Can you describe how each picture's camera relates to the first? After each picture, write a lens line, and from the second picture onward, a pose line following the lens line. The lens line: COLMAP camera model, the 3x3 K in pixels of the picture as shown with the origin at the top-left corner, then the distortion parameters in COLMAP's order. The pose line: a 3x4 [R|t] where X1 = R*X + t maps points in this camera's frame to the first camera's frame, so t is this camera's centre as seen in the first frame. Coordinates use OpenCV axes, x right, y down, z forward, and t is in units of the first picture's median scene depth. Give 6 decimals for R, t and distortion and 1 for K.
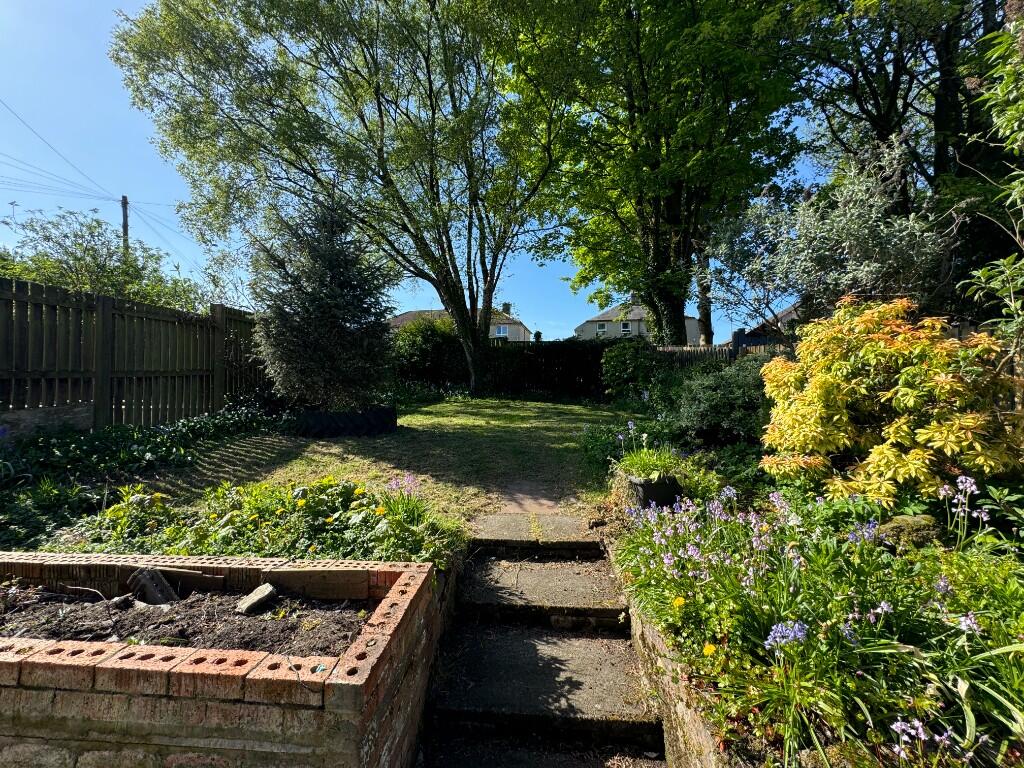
lens RADIAL K [[408.5, 0, 510.7], [0, 408.5, 386.3], [0, 0, 1]] dist [-0.003390, 0.000000]
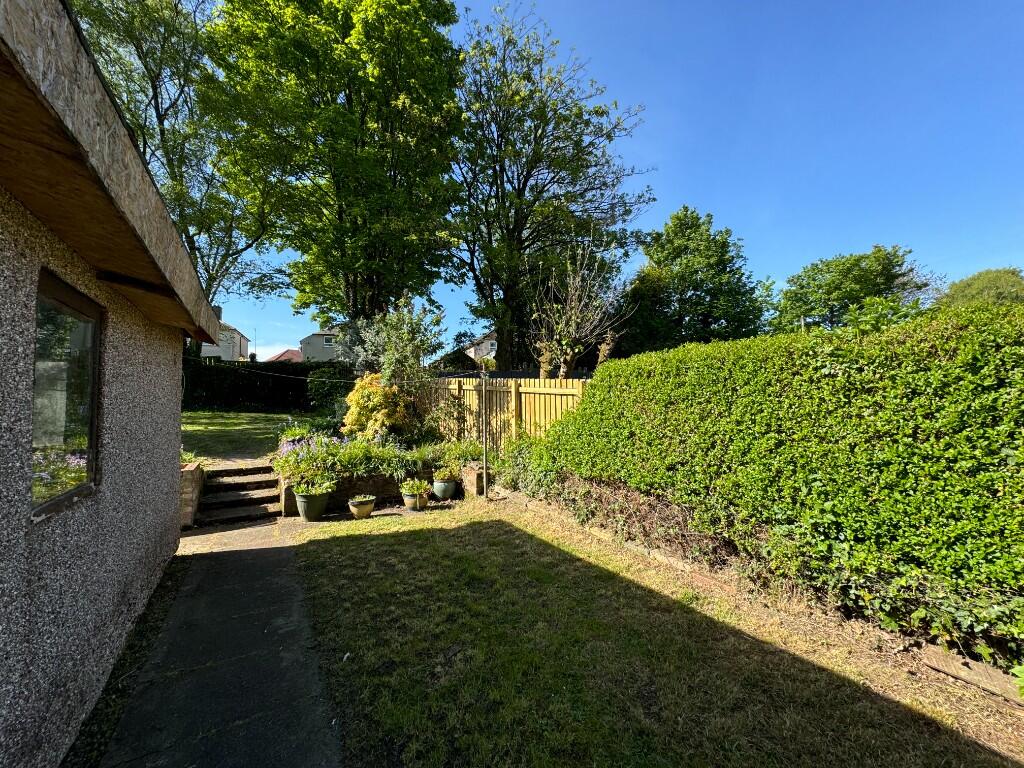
lens RADIAL K [[408.5, 0, 511.3], [0, 408.5, 382.5], [0, 0, 1]] dist [-0.003390, 0.000000]
pose [[0.813947, 0.010146, 0.580850, -0.015752], [0.009115, 0.999501, -0.030233, -0.012645], [-0.580867, 0.029903, 0.813449, -0.656098]]
